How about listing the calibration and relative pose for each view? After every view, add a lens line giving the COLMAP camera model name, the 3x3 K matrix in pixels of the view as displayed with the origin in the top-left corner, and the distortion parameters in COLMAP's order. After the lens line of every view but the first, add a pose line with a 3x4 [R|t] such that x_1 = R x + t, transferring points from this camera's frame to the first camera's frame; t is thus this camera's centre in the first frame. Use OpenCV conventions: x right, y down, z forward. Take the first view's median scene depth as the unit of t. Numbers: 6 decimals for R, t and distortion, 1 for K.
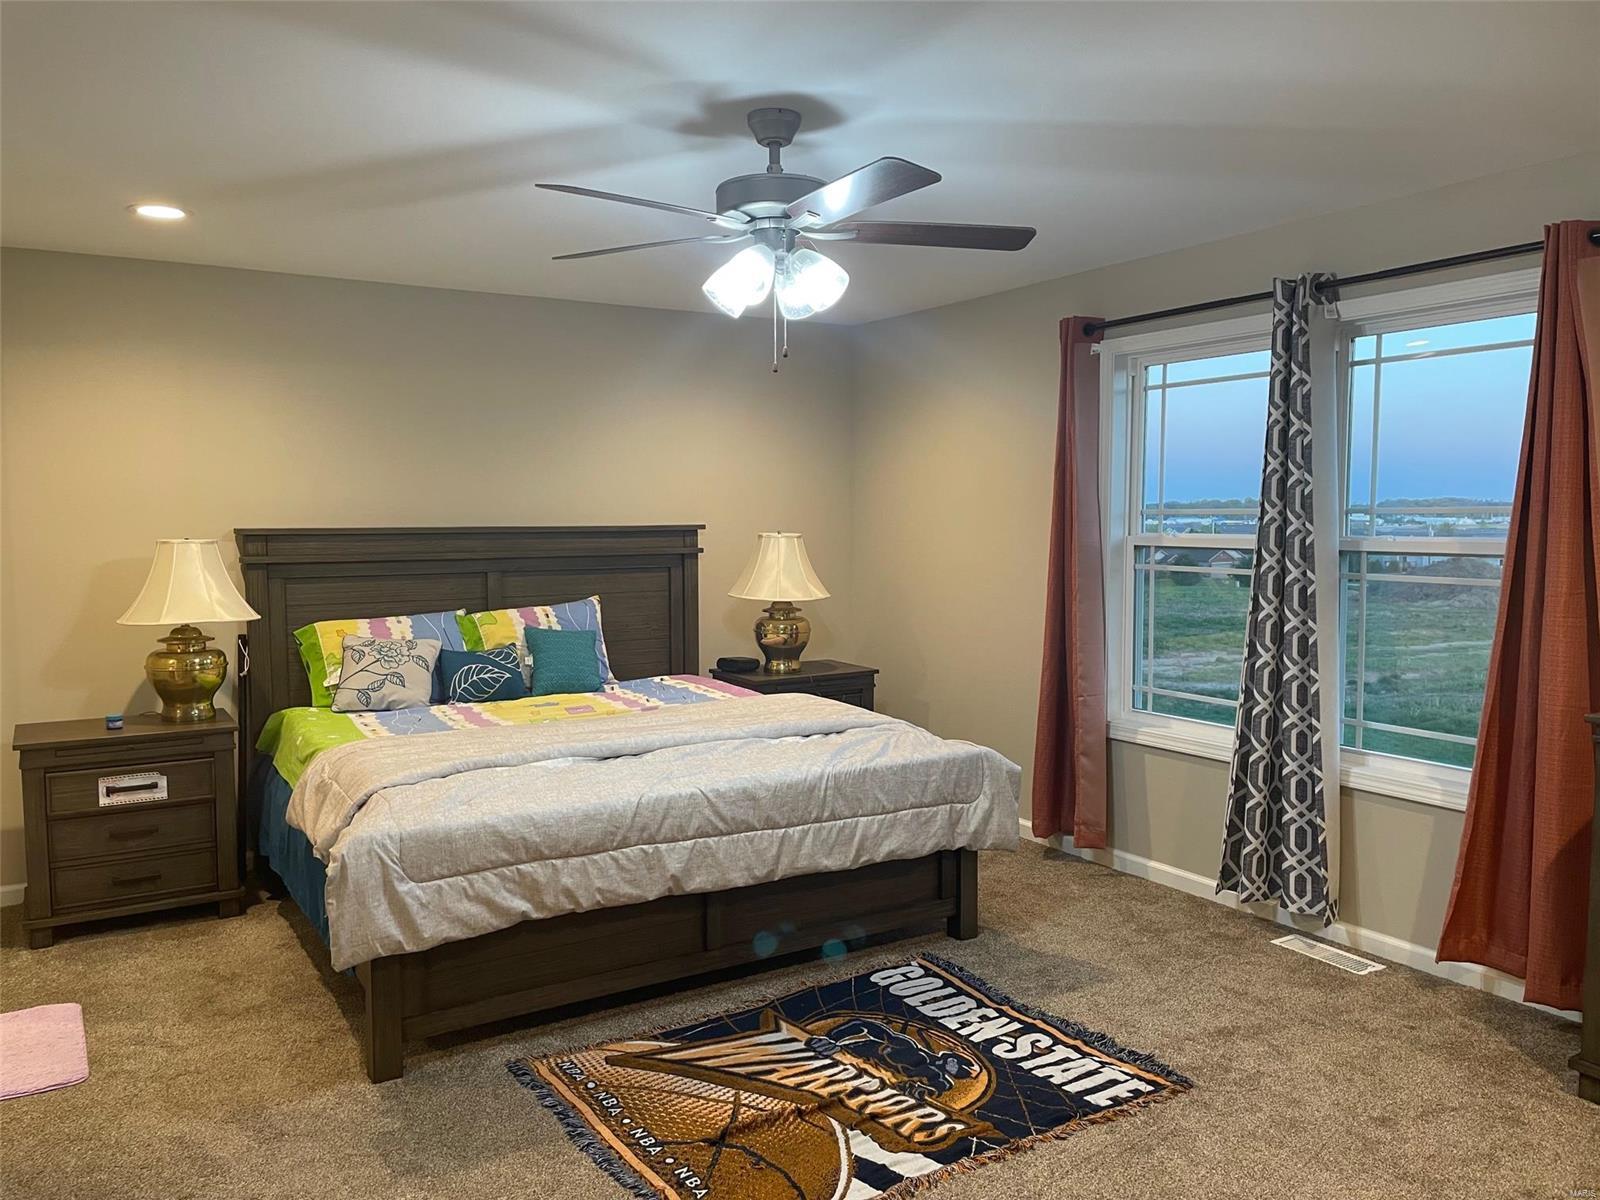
lens RADIAL K [[1233.5, 0, 800.0], [0, 1233.5, 600.0], [0, 0, 1]] dist [0.107082, -0.151057]
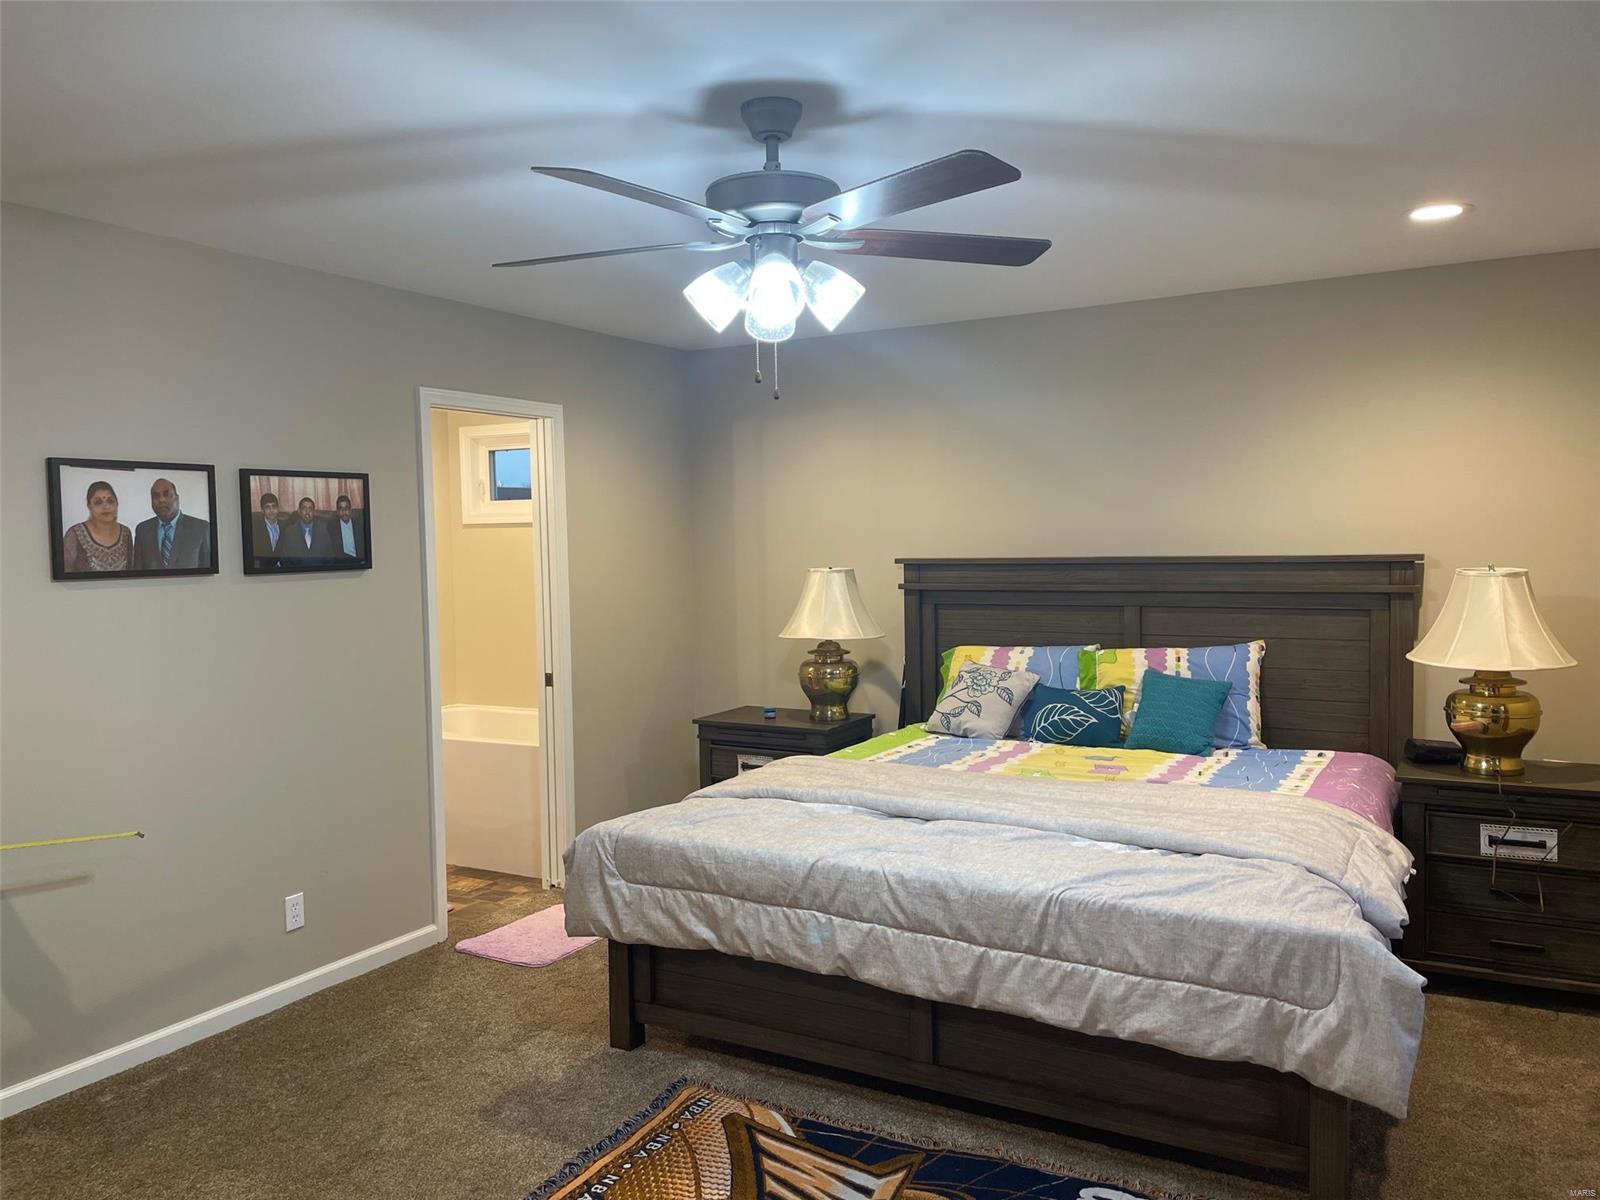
lens RADIAL K [[1233.5, 0, 800.0], [0, 1233.5, 600.0], [0, 0, 1]] dist [0.107082, -0.151057]
pose [[0.472874, 0.045150, -0.879973, 0.639326], [-0.049067, 0.998486, 0.024863, -0.055131], [0.879763, 0.031421, 0.474373, 0.511024]]
